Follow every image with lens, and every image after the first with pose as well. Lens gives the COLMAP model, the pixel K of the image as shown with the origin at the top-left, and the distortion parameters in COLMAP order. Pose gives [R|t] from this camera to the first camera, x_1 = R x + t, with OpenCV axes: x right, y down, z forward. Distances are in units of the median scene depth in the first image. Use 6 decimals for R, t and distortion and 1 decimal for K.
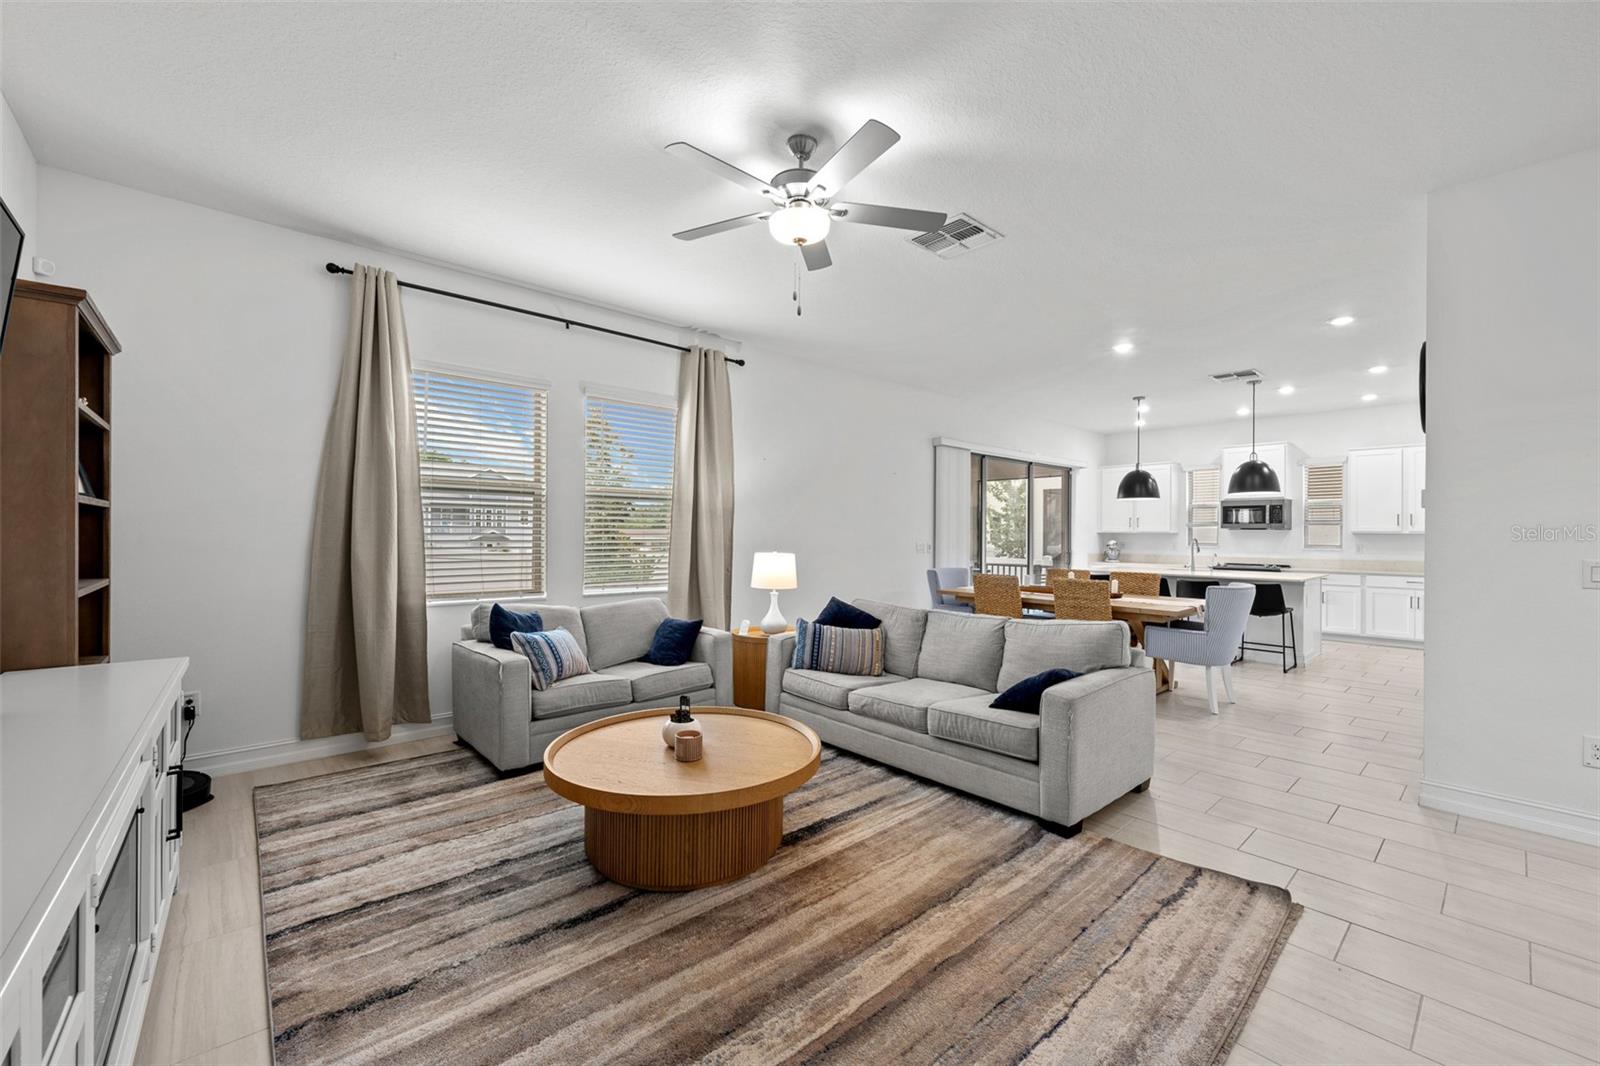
lens RADIAL K [[636.5, 0, 800.1], [0, 636.5, 535.4], [0, 0, 1]] dist [0.000238, -0.000723]
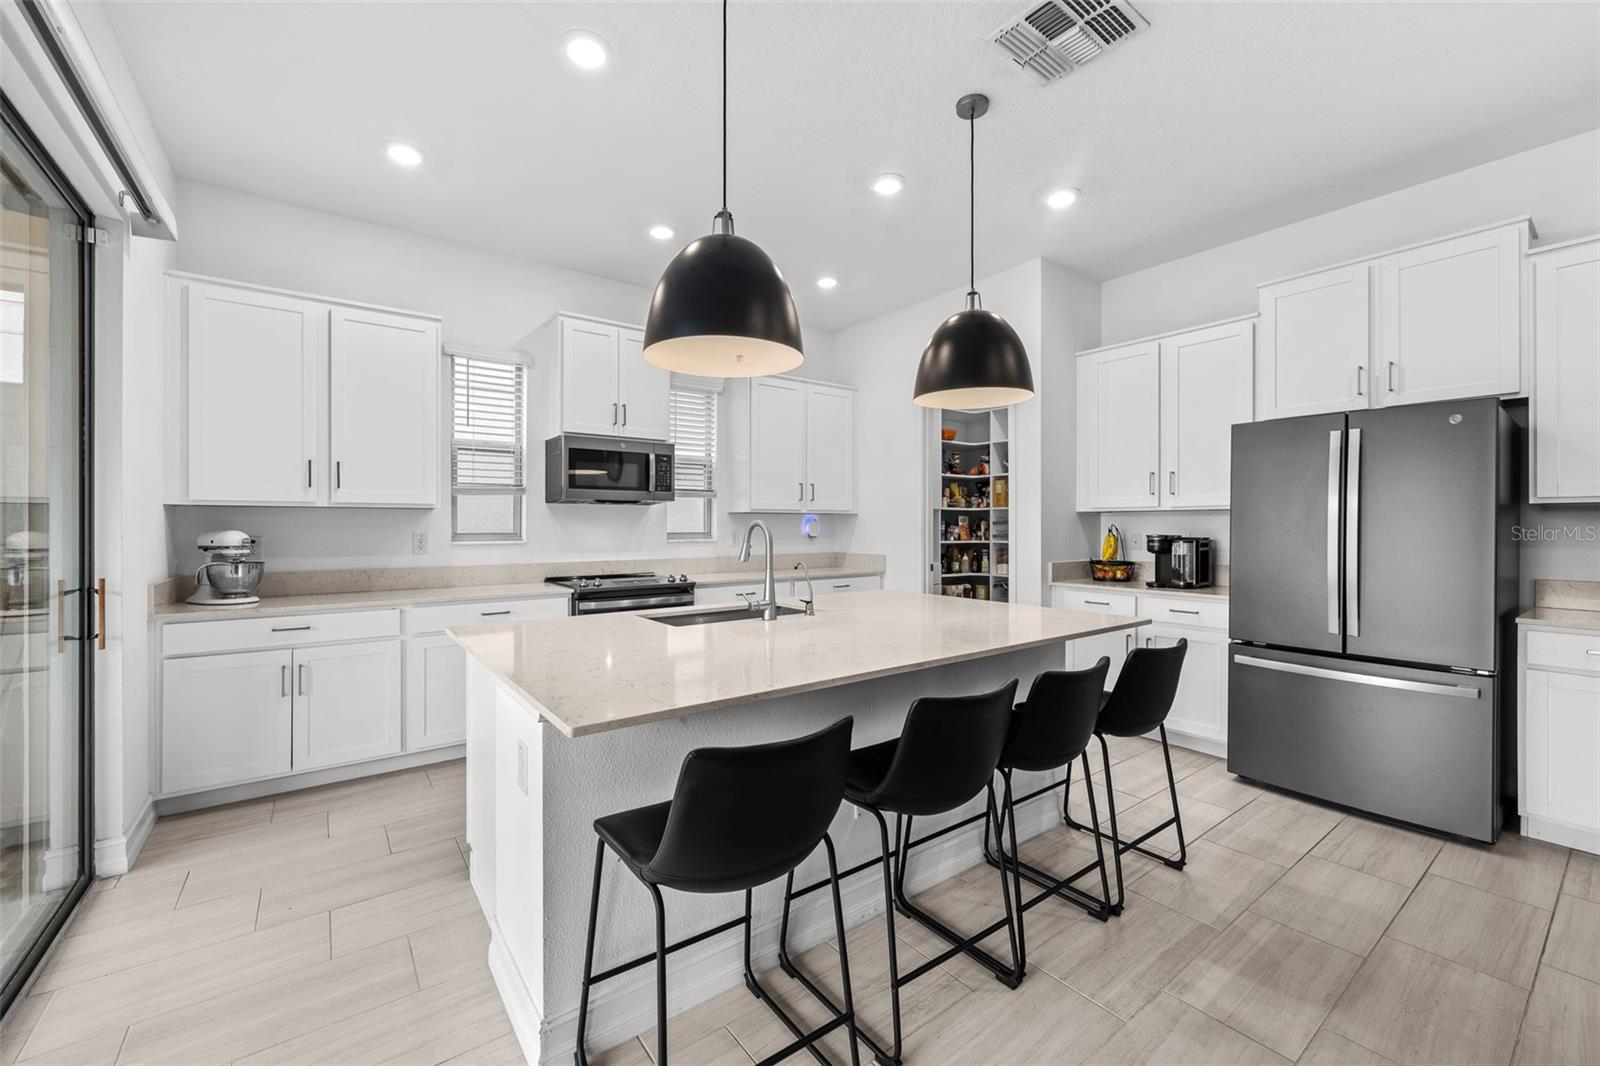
lens RADIAL K [[636.5, 0, 801.3], [0, 636.5, 528.1], [0, 0, 1]] dist [0.000238, -0.000723]
pose [[0.086910, -0.010576, 0.996160, 0.342004], [0.002024, 0.999943, 0.010440, 0.006322], [-0.996214, 0.001109, 0.086927, 1.122524]]
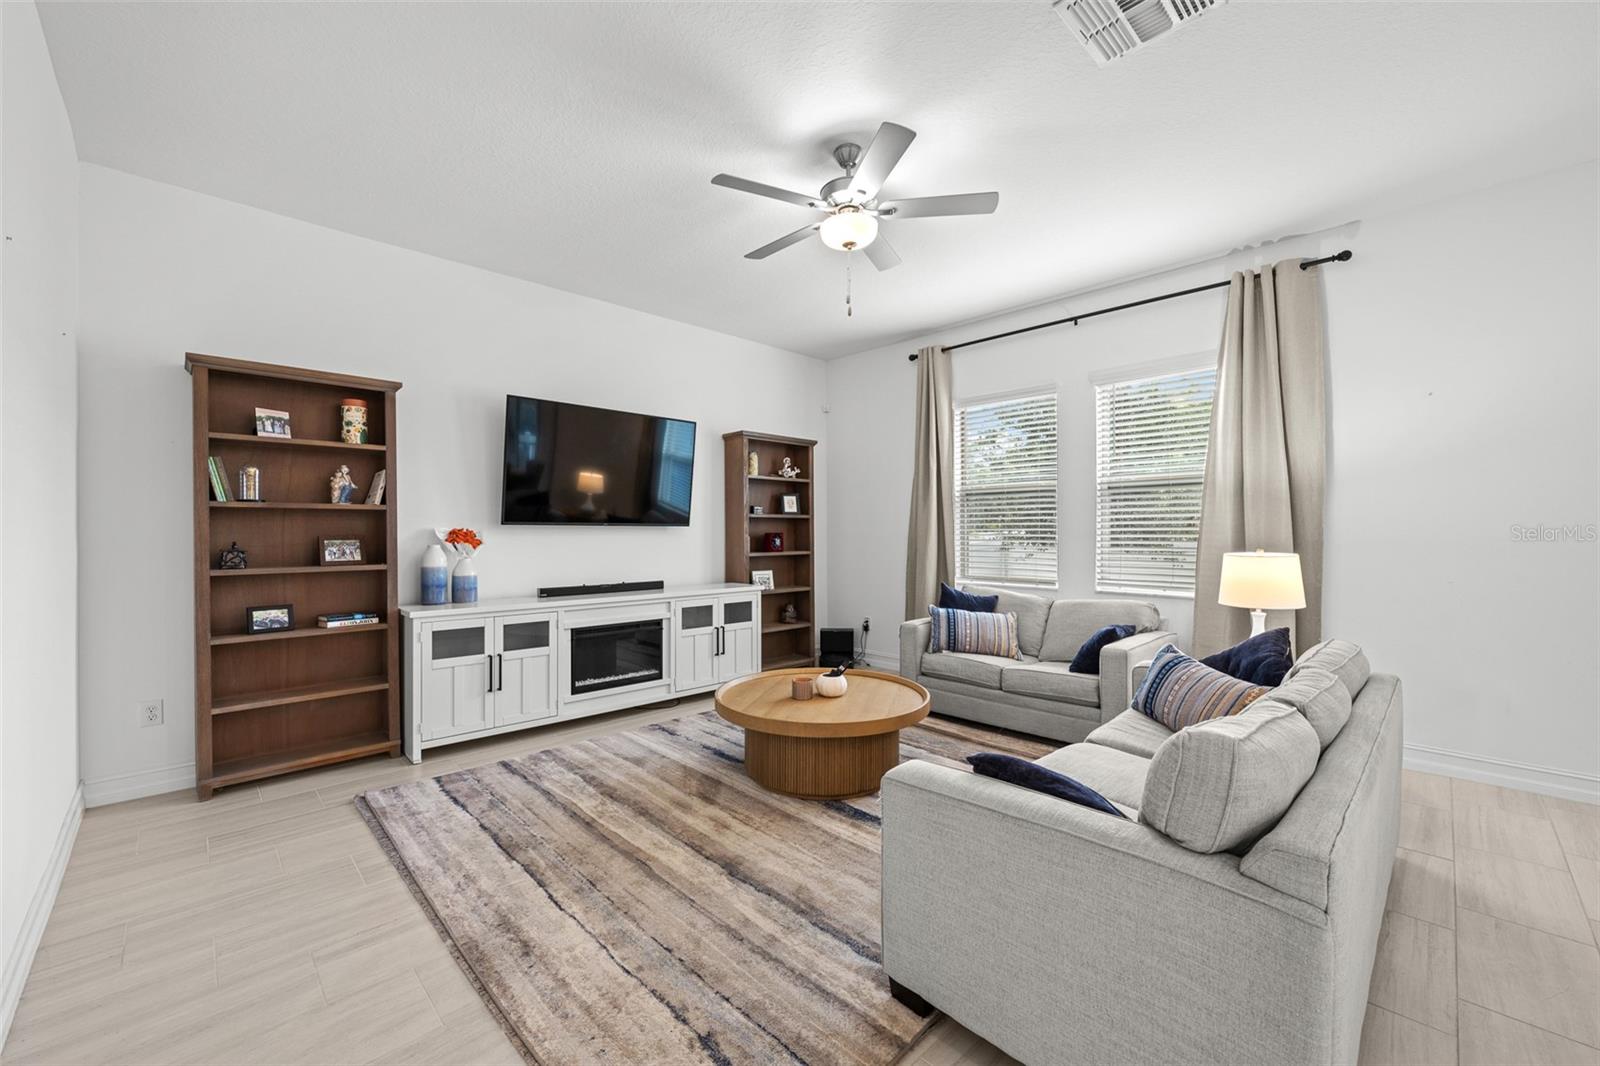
lens RADIAL K [[636.5, 0, 803.6], [0, 636.5, 530.9], [0, 0, 1]] dist [0.000238, -0.000723]
pose [[0.051439, -0.008367, -0.998641, 0.435940], [-0.002320, 0.999961, -0.008497, 0.008456], [0.998673, 0.002754, 0.051418, 0.363814]]
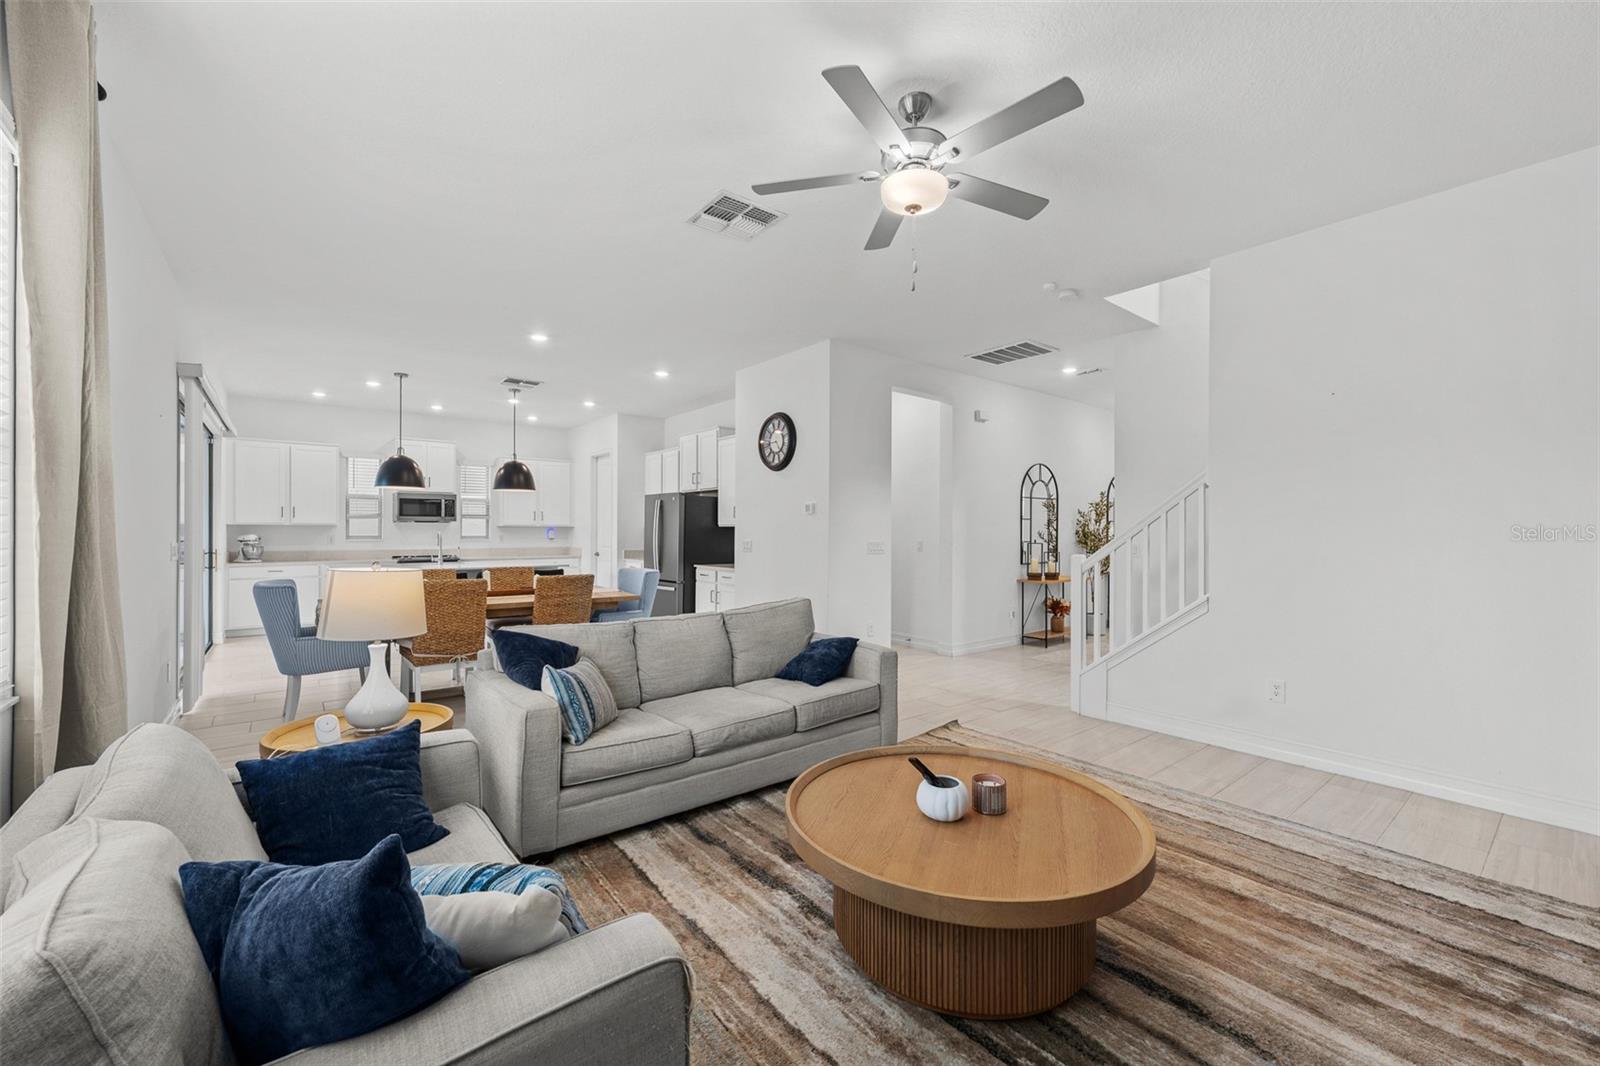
lens RADIAL K [[636.5, 0, 797.7], [0, 636.5, 533.2], [0, 0, 1]] dist [0.000238, -0.000723]
pose [[0.056867, -0.008945, 0.998342, -0.385990], [-0.001351, 0.999958, 0.009037, -0.002405], [-0.998381, -0.001862, 0.056853, 0.465989]]
